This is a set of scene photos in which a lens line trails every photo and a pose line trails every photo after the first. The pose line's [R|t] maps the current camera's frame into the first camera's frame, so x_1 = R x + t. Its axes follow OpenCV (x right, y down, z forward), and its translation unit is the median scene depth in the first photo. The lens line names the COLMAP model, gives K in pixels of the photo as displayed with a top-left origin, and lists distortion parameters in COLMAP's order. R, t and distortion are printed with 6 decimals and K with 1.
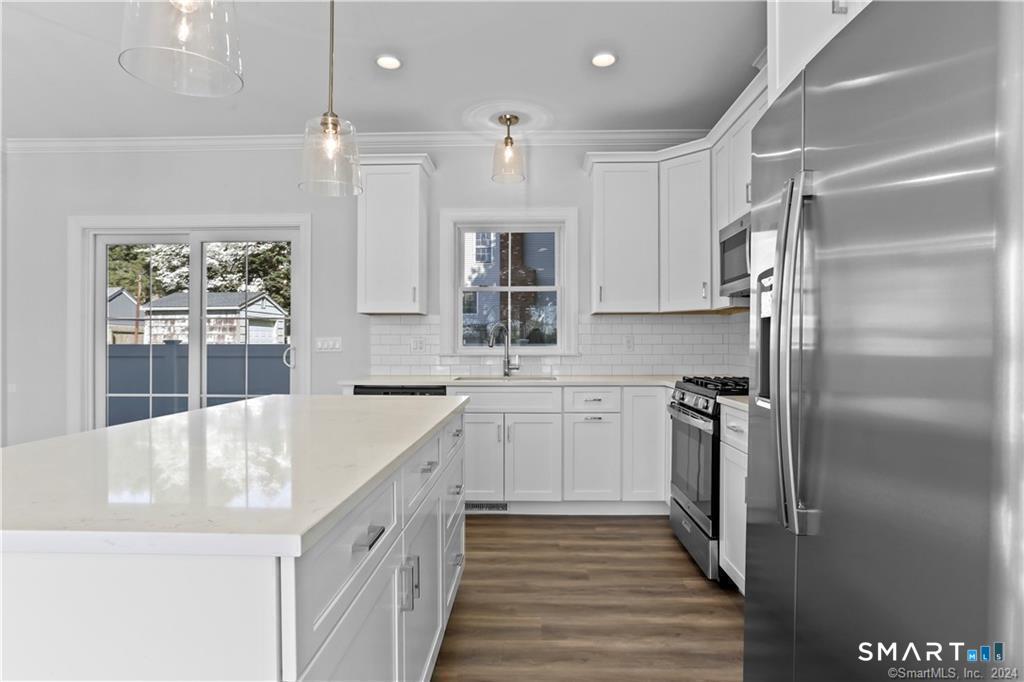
lens RADIAL K [[576.3, 0, 517.8], [0, 576.3, 331.7], [0, 0, 1]] dist [-0.015350, 0.000042]
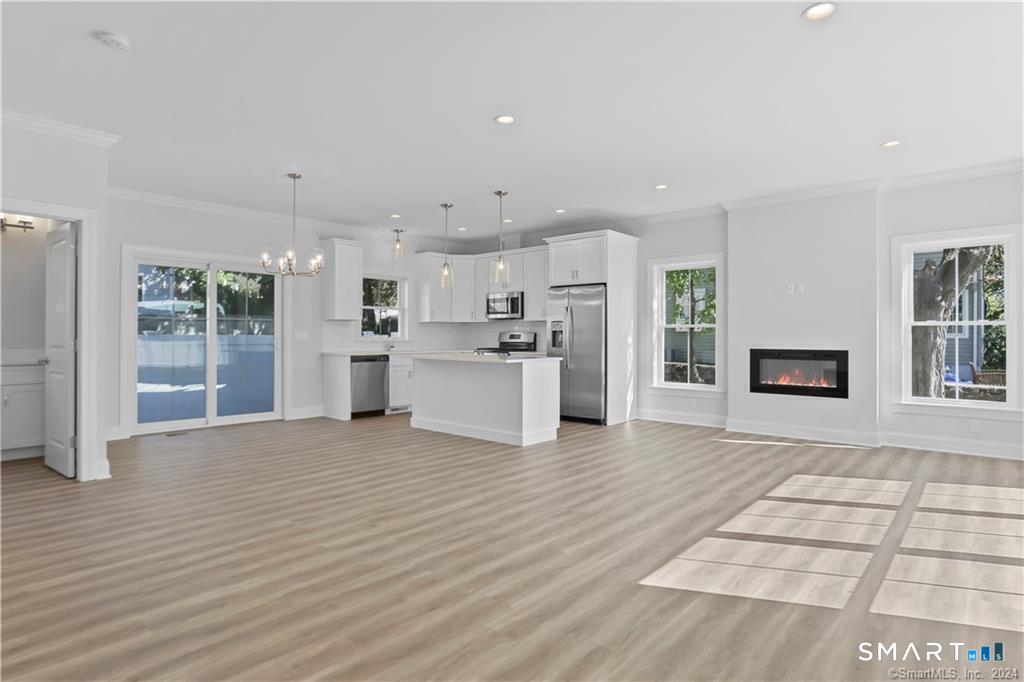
lens RADIAL K [[550.5, 0, 526.8], [0, 550.5, 335.7], [0, 0, 1]] dist [-0.041775, 0.020858]
pose [[0.634102, 0.006377, 0.773223, -1.405359], [-0.014938, 0.999880, 0.004004, 0.006768], [-0.773105, -0.014089, 0.634121, -0.732863]]
